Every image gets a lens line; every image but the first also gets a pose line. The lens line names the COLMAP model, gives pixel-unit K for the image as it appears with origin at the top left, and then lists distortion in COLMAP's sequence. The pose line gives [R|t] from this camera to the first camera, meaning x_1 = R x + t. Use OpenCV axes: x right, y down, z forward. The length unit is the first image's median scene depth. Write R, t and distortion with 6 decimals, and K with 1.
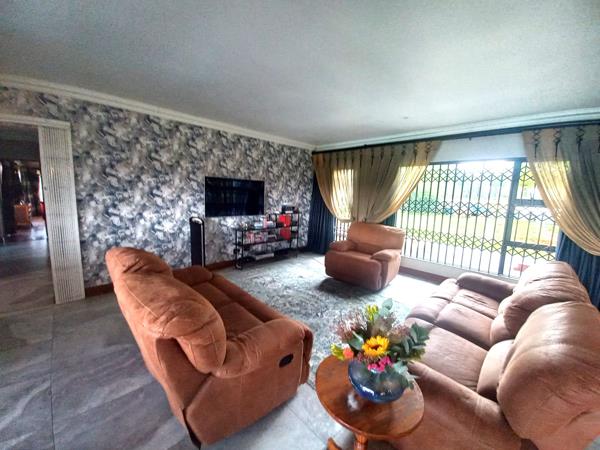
lens RADIAL K [[236.6, 0, 304.9], [0, 236.6, 223.7], [0, 0, 1]] dist [0.035805, -0.023314]
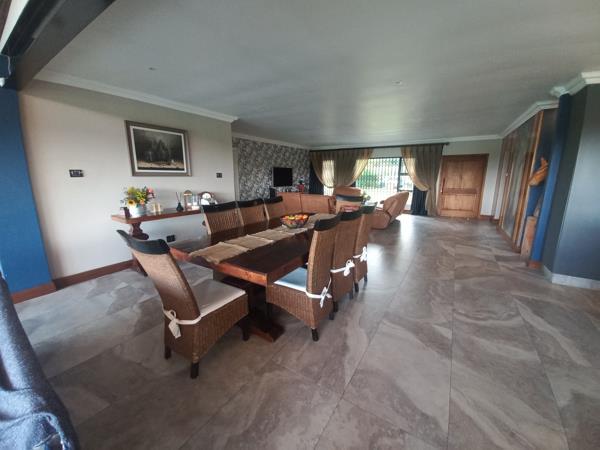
lens RADIAL K [[236.6, 0, 304.9], [0, 236.6, 223.7], [0, 0, 1]] dist [0.035805, -0.023314]
pose [[0.976045, -0.076750, 0.203583, -0.561956], [0.060644, 0.994600, 0.084215, 0.133498], [-0.208948, -0.069852, 0.975429, -1.083454]]
